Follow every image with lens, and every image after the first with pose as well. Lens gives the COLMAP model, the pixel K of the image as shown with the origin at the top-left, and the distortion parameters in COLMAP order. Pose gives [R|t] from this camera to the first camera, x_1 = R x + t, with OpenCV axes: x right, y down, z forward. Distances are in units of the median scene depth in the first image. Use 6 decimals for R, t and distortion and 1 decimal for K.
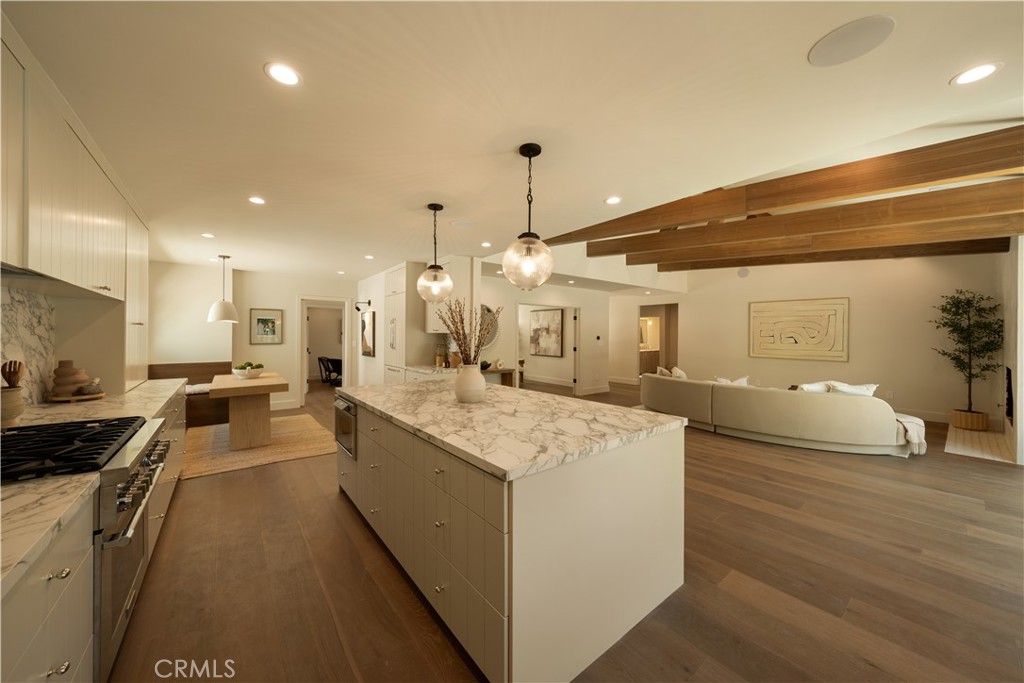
lens RADIAL K [[360.4, 0, 511.1], [0, 360.4, 334.7], [0, 0, 1]] dist [-0.001646, -0.000197]
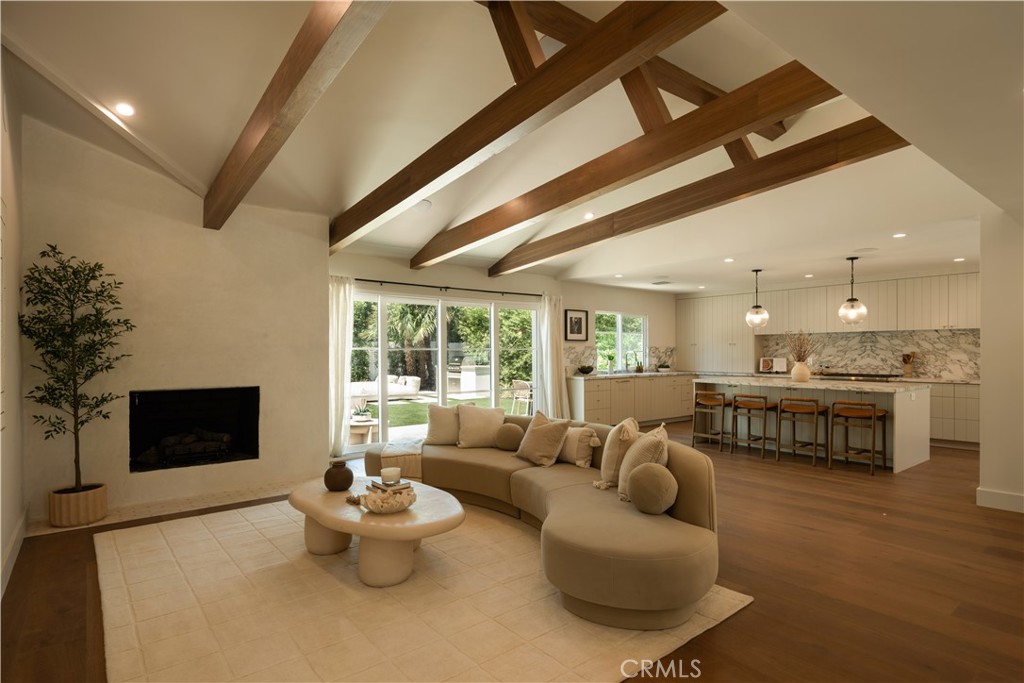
lens RADIAL K [[542.6, 0, 512.7], [0, 542.6, 361.6], [0, 0, 1]] dist [0.004145, 0.000966]
pose [[-0.999982, -0.001459, -0.005762, 0.835827], [-0.001542, 0.999894, 0.014458, 0.023448], [0.005741, 0.014466, -0.999879, 2.267633]]
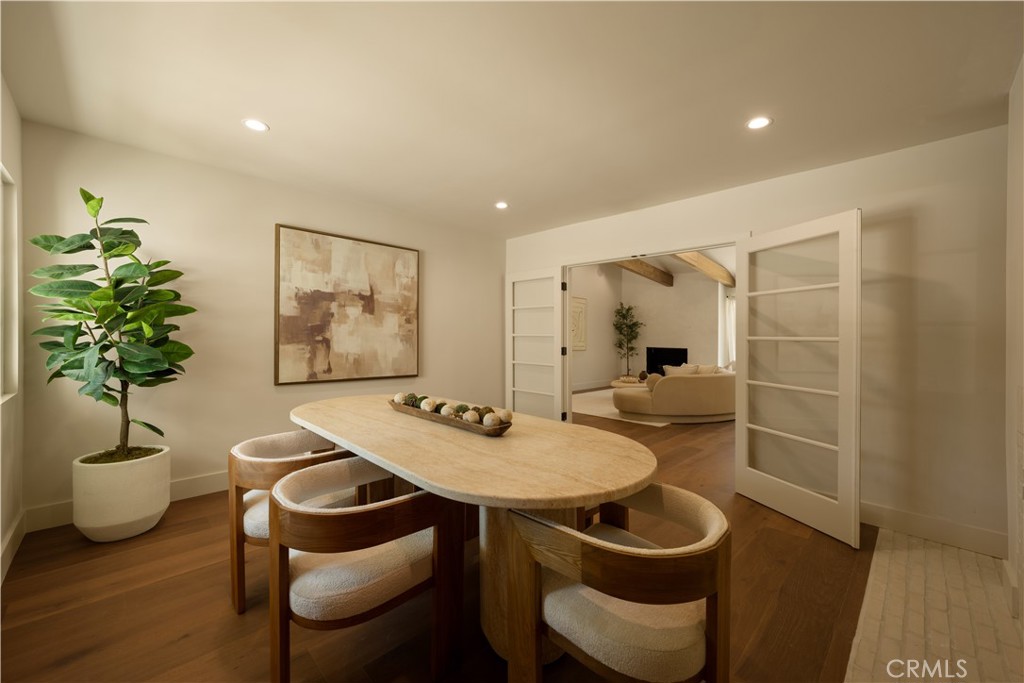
lens RADIAL K [[403.3, 0, 512.0], [0, 403.3, 341.5], [0, 0, 1]] dist [0.000019, -0.000002]
pose [[-0.106738, -0.017289, 0.994137, -0.575282], [-0.013520, 0.999782, 0.015935, 0.033311], [-0.994195, -0.011740, -0.106948, 1.835212]]
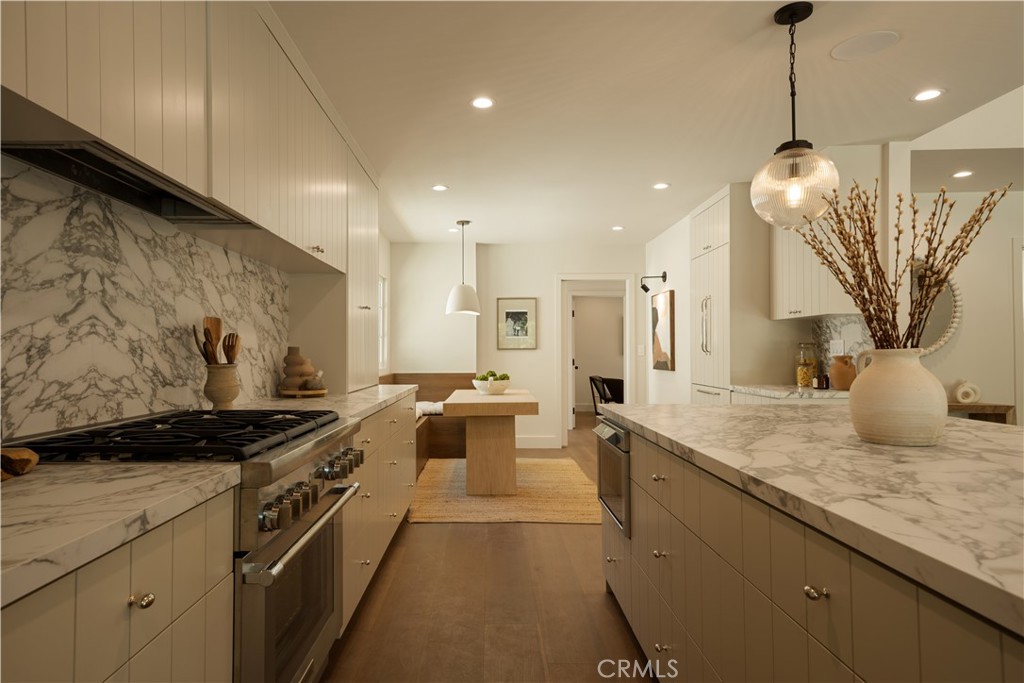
lens RADIAL K [[601.5, 0, 476.3], [0, 601.5, 346.3], [0, 0, 1]] dist [0.023870, 0.000258]
pose [[0.771706, -0.013427, -0.635837, -0.026189], [0.007633, 0.999901, -0.011850, 0.049668], [0.635933, 0.004292, 0.771732, 0.113547]]
